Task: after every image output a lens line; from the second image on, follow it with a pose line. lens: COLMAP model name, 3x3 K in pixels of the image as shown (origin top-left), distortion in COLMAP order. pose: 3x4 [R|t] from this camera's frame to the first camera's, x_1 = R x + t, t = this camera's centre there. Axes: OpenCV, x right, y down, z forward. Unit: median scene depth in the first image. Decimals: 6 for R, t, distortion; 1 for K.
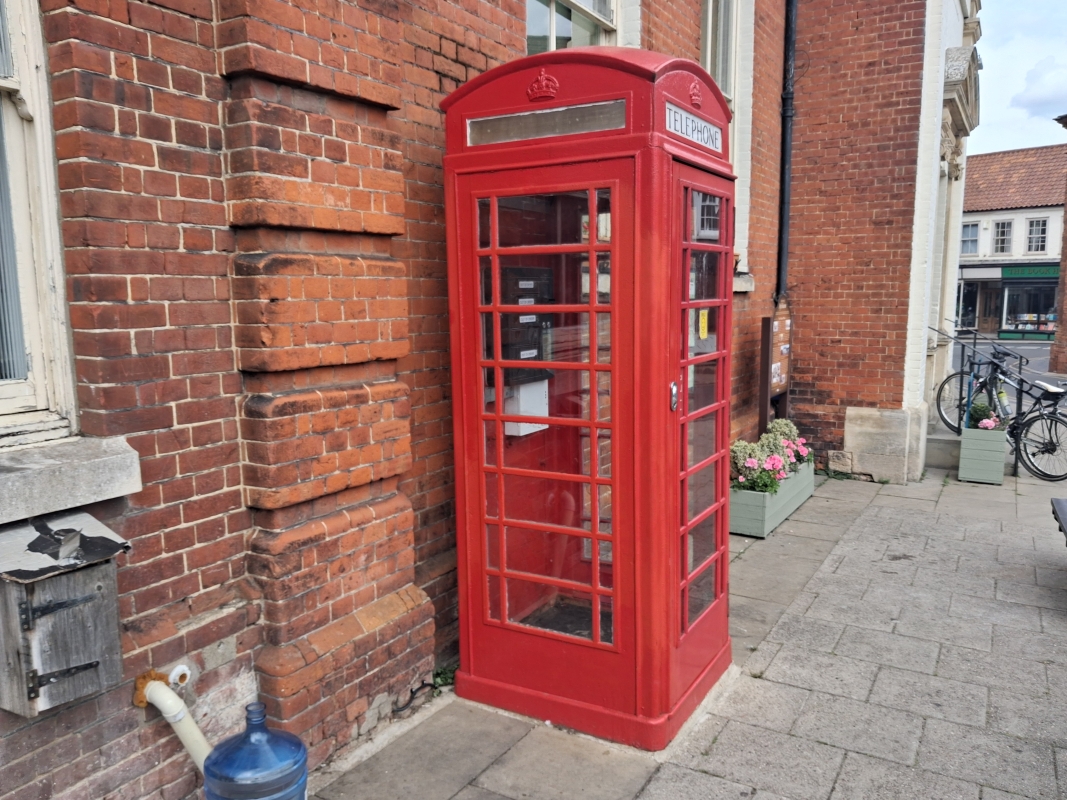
lens RADIAL K [[824.0, 0, 549.1], [0, 824.0, 408.8], [0, 0, 1]] dist [-0.007383, 0.001003]
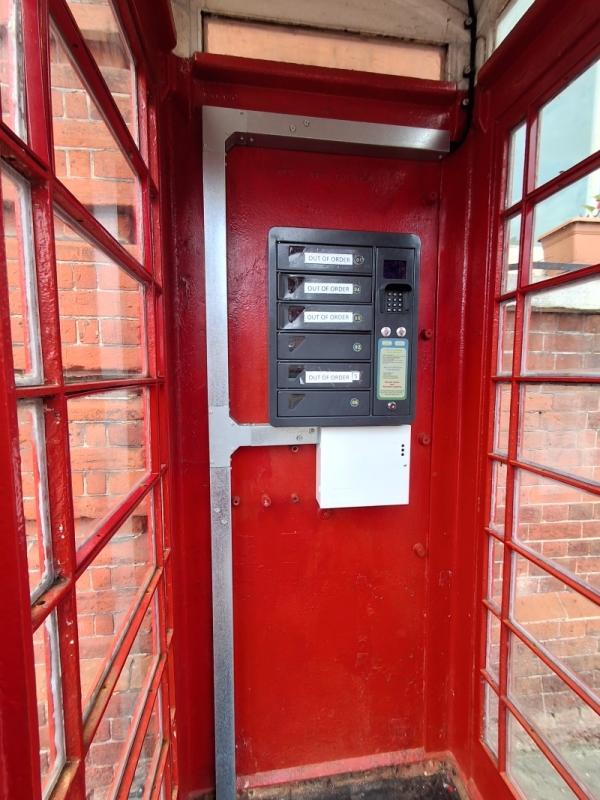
lens RADIAL K [[362.2, 0, 299.4], [0, 362.2, 402.4], [0, 0, 1]] dist [-0.039296, 0.027445]
pose [[0.608113, 0.079332, -0.789877, 0.175683], [-0.122096, 0.992502, 0.005683, -0.049715], [0.784405, 0.092985, 0.613239, 0.859104]]
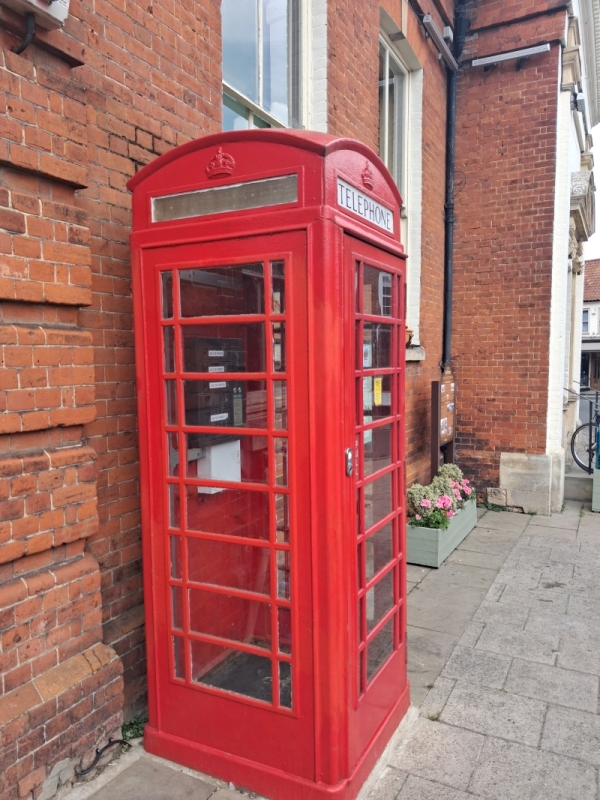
lens RADIAL K [[610.4, 0, 298.2], [0, 610.4, 408.7], [0, 0, 1]] dist [0.003075, 0.000557]
pose [[0.999313, -0.002584, 0.036981, 0.052588], [0.004868, 0.998076, -0.061805, -0.030070], [-0.036750, 0.061943, 0.997403, 0.210344]]
